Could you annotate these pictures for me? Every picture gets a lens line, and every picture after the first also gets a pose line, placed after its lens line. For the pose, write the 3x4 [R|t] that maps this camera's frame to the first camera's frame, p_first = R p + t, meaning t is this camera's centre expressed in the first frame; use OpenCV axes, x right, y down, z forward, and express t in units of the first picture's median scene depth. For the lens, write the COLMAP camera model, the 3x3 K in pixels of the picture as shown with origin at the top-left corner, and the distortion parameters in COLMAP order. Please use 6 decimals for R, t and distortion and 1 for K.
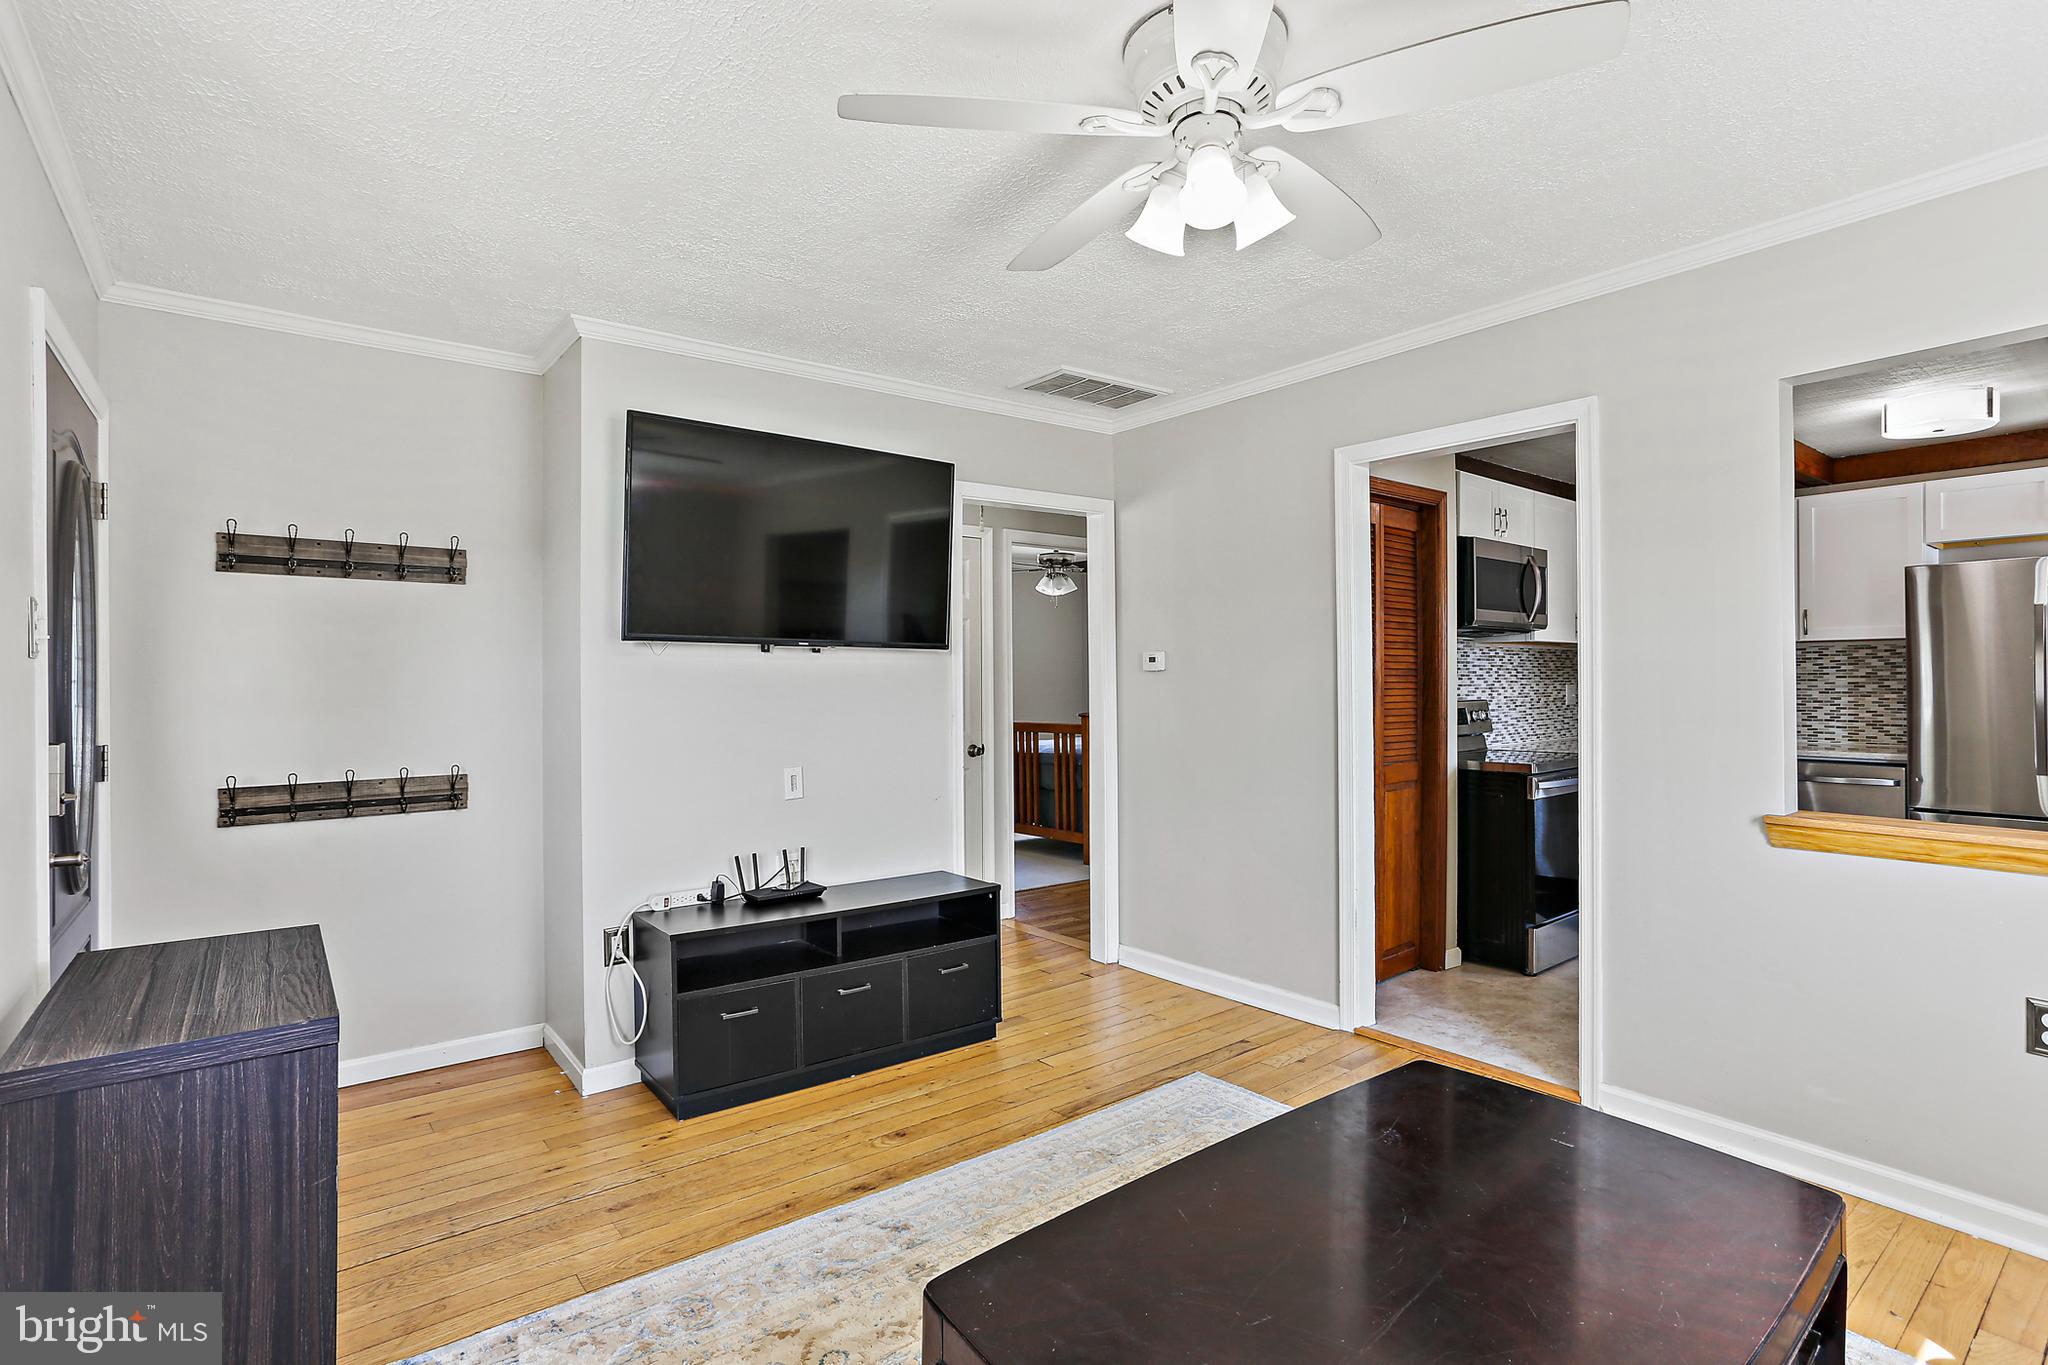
lens RADIAL K [[992.7, 0, 1002.1], [0, 992.7, 683.2], [0, 0, 1]] dist [-0.058293, 0.038072]
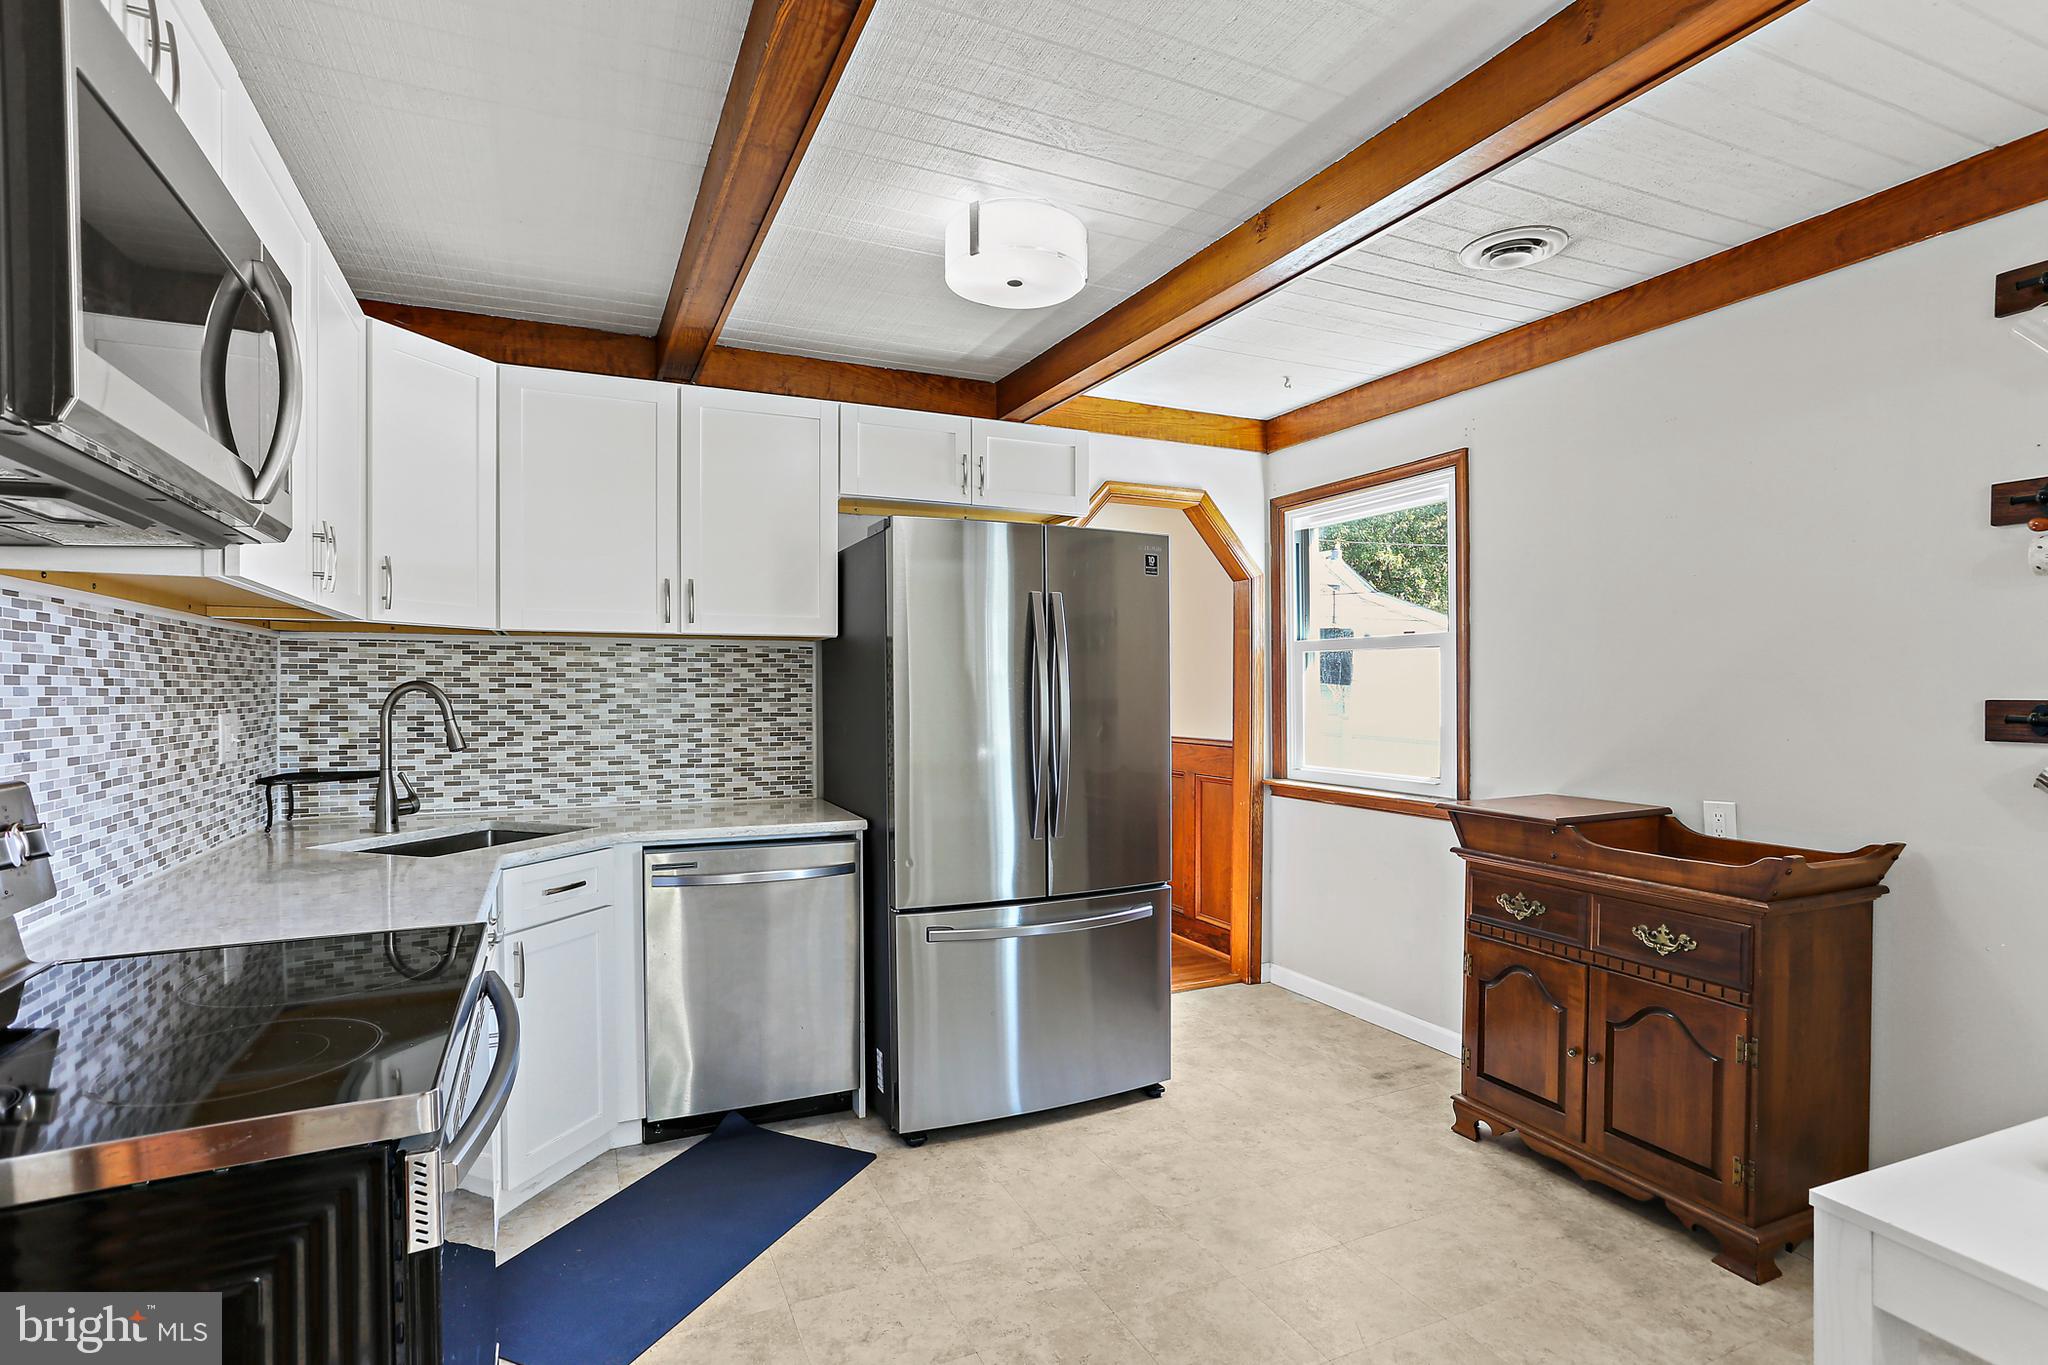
lens RADIAL K [[1004.2, 0, 1014.0], [0, 1004.2, 710.5], [0, 0, 1]] dist [-0.005375, 0.000984]
pose [[0.226979, -0.015299, 0.973780, 0.286214], [-0.000254, 0.999876, 0.015769, -0.007168], [-0.973900, -0.003827, 0.226947, 0.669521]]
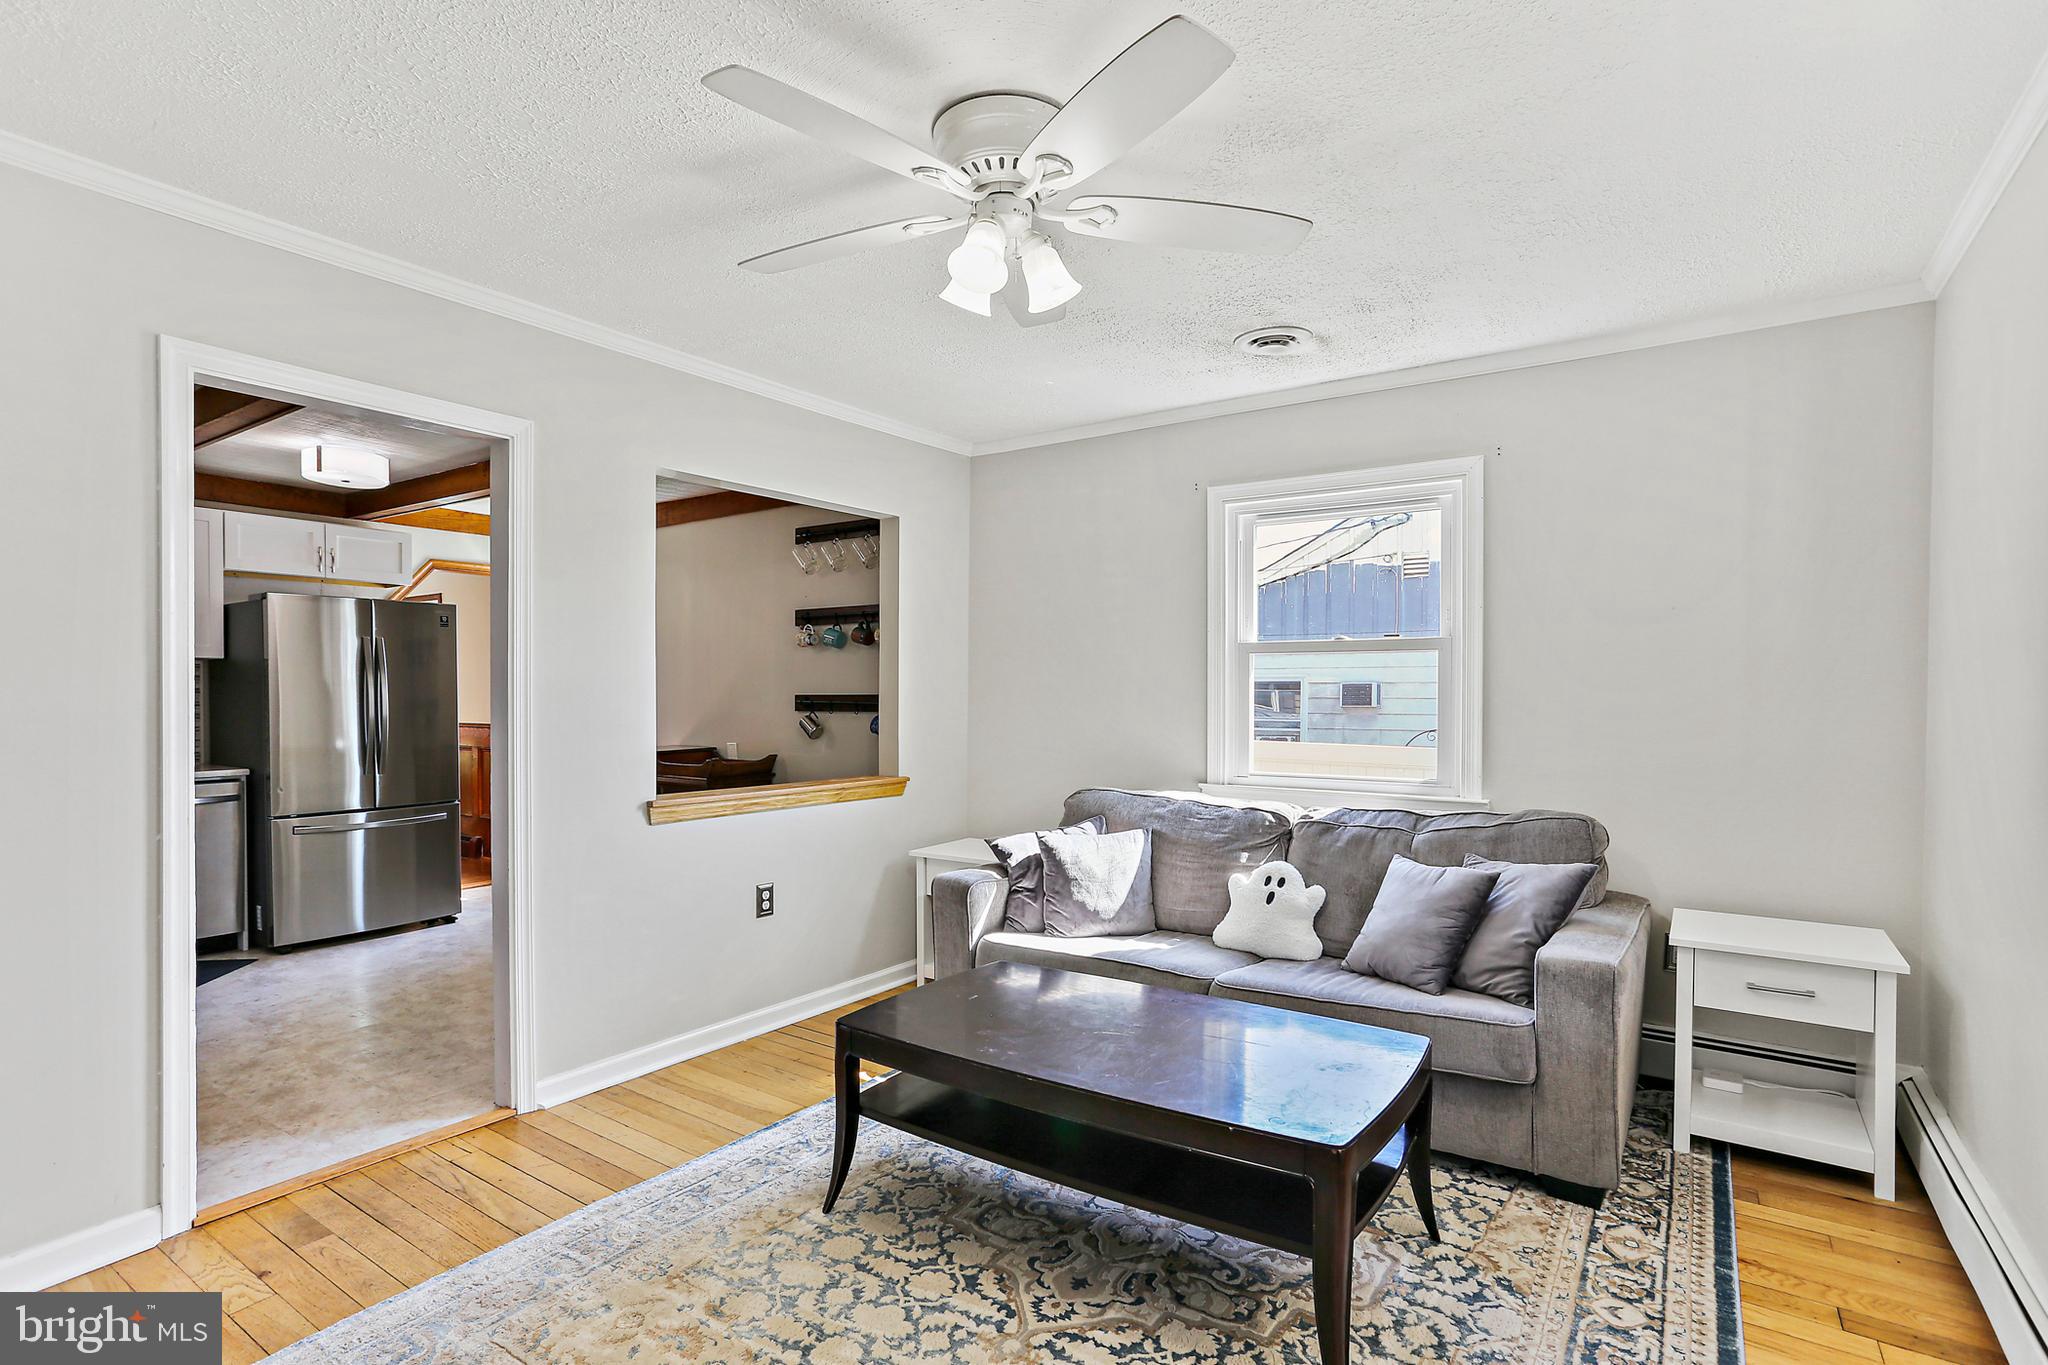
lens RADIAL K [[1004.2, 0, 1014.0], [0, 1004.2, 710.5], [0, 0, 1]] dist [-0.005375, 0.000984]
pose [[-0.306556, -0.007261, 0.951825, -0.316944], [0.002705, 0.999960, 0.008500, 0.002623], [-0.951849, 0.005180, -0.306524, 0.475954]]
